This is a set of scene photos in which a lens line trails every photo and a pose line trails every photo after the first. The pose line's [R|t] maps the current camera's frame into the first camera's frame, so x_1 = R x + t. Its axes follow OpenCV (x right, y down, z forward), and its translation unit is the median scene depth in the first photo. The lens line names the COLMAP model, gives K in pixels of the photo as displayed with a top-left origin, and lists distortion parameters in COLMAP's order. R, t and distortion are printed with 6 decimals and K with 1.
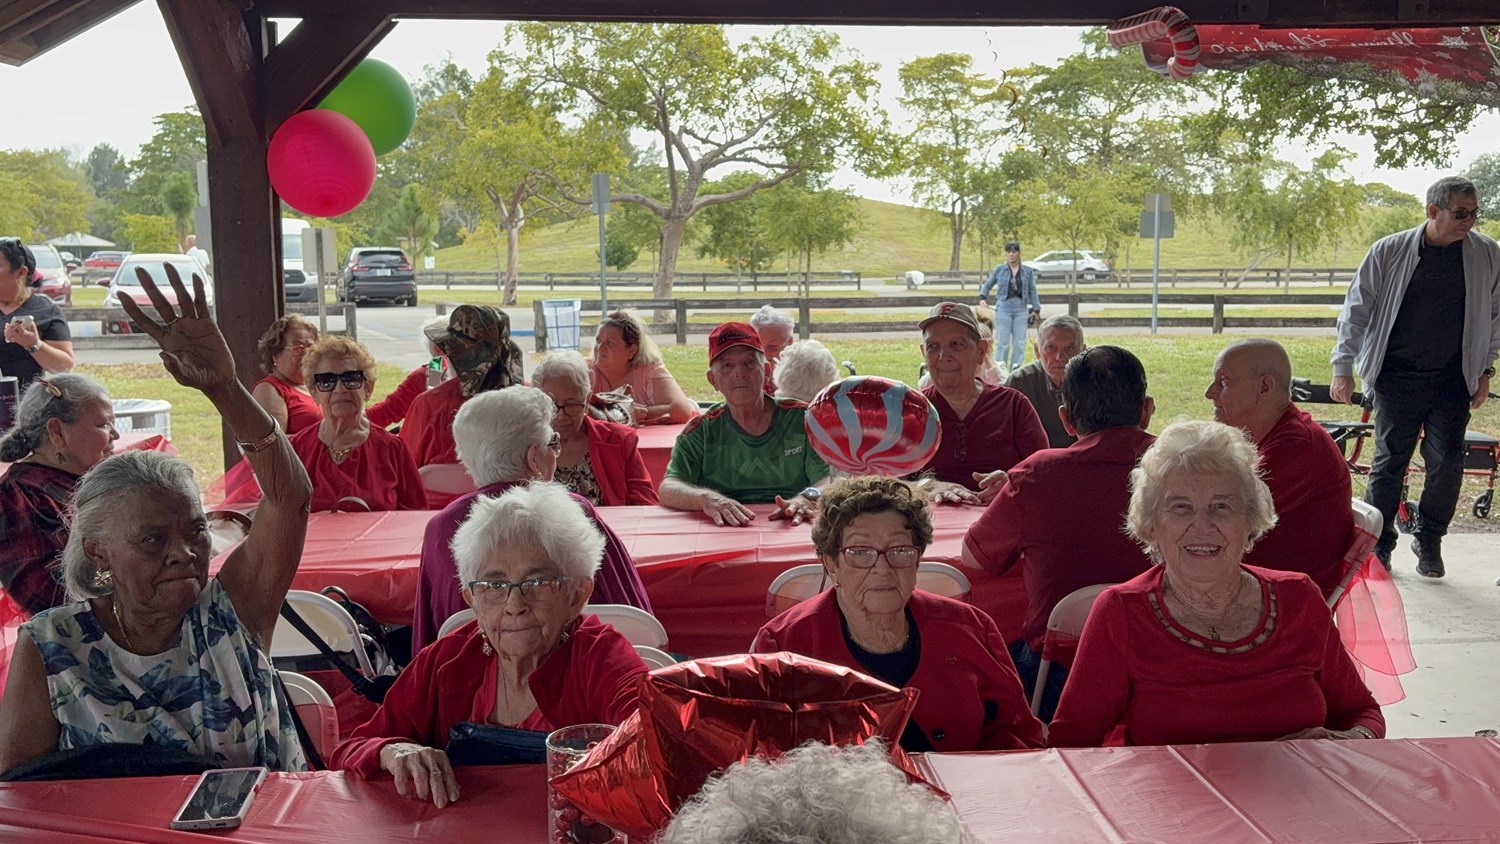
lens RADIAL K [[1389.2, 0, 750.0], [0, 1389.2, 422.0], [0, 0, 1]] dist [0.067014, -0.002049]
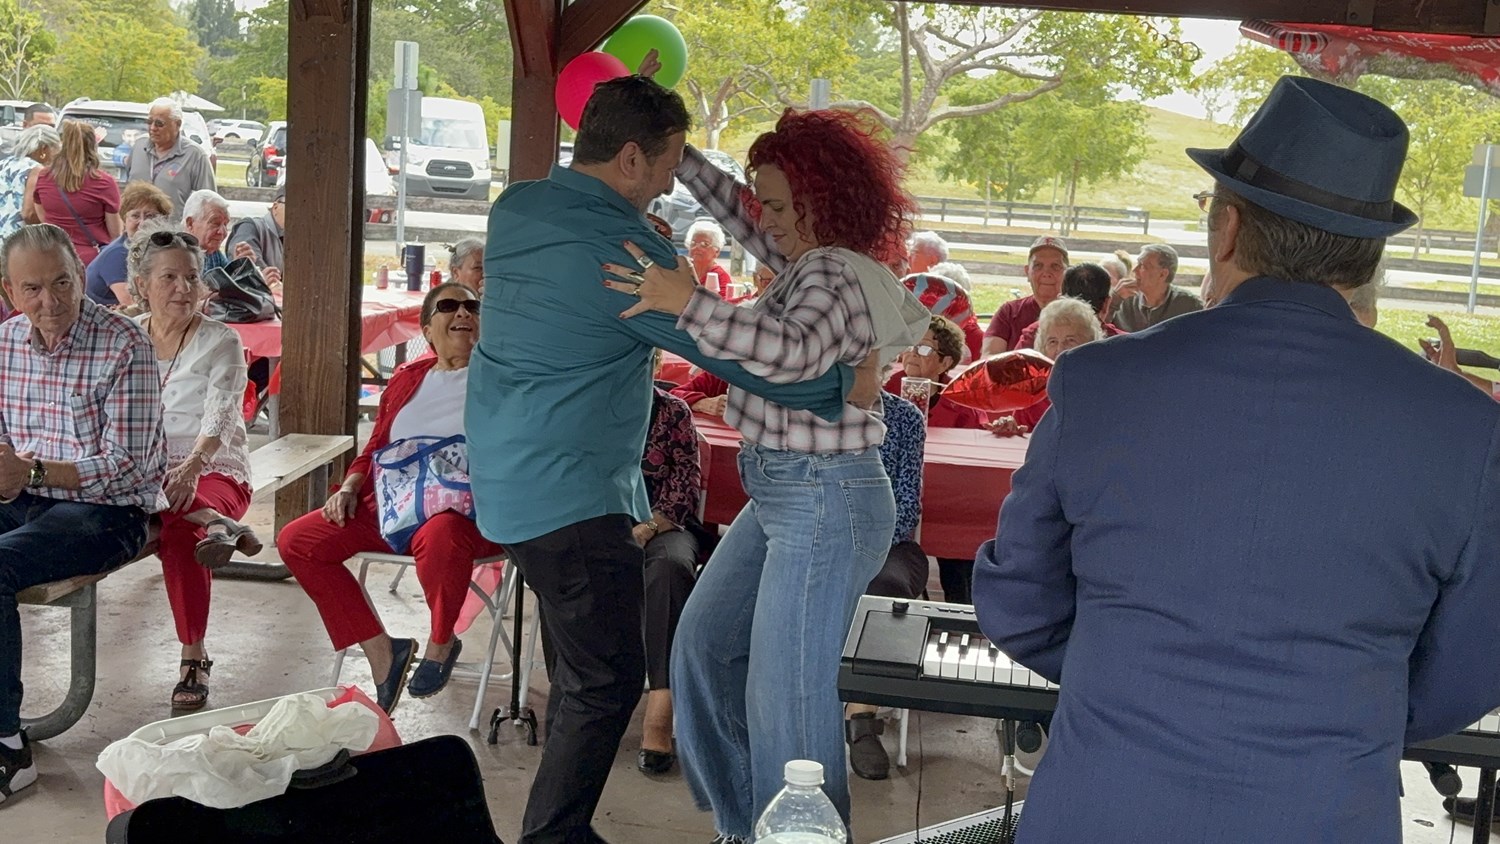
lens RADIAL K [[1837.6, 0, 645.3], [0, 1837.6, 423.6], [0, 0, 1]] dist [0.298837, -1.110107]
pose [[0.977970, 0.097645, -0.184502, 0.013173], [-0.094116, 0.995173, 0.027808, 0.010633], [0.186327, -0.009831, 0.982439, -0.109476]]
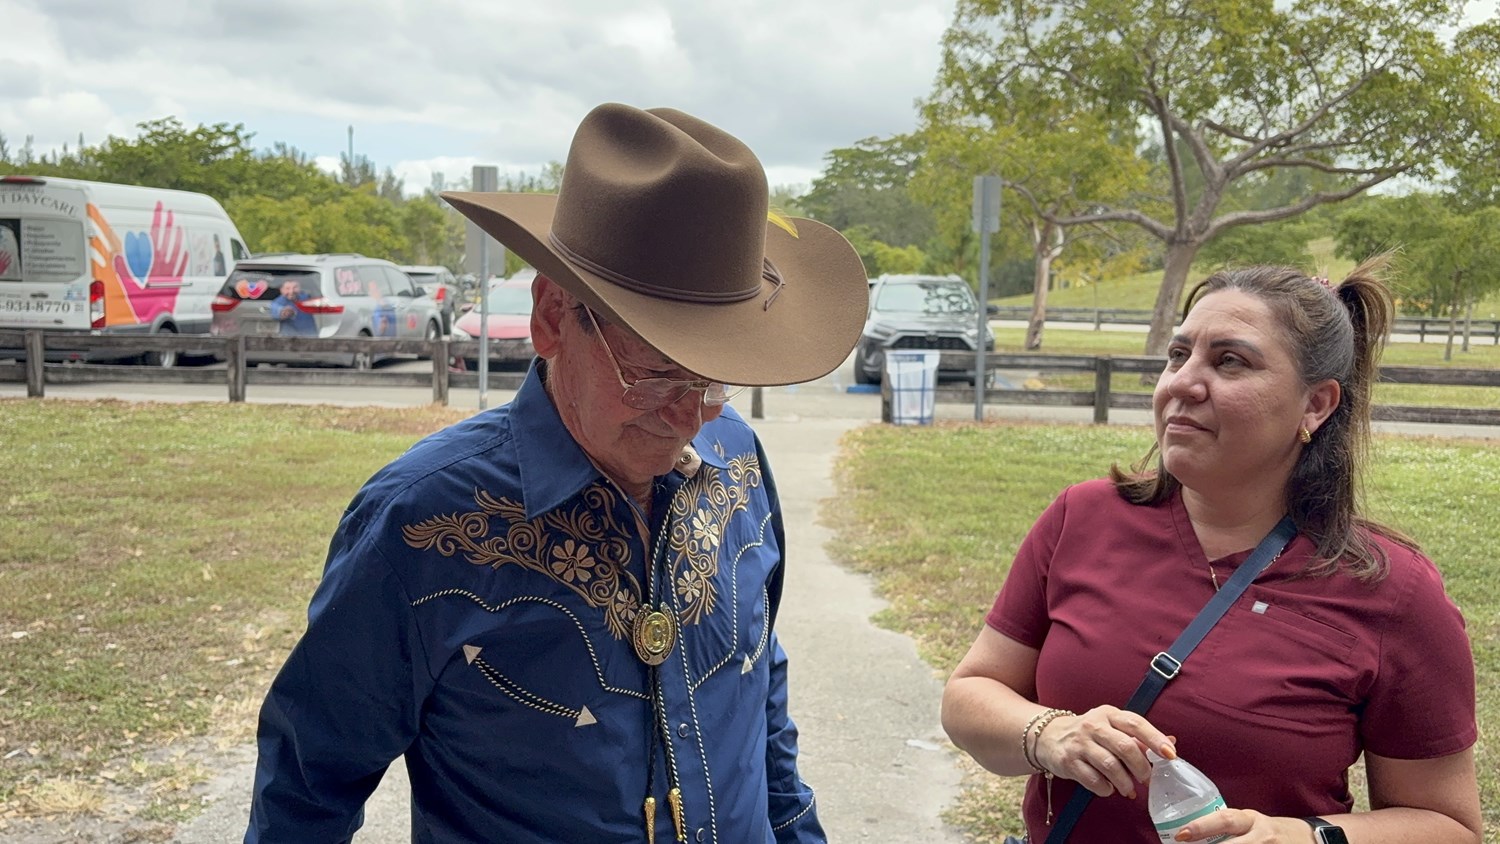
lens RADIAL K [[1389.2, 0, 750.0], [0, 1389.2, 422.0], [0, 0, 1]] dist [0.067014, -0.002049]
pose [[0.883990, 0.070904, -0.462098, 0.065282], [-0.081971, 0.996627, -0.003889, -0.021990], [0.460264, 0.041317, 0.886820, 0.171217]]
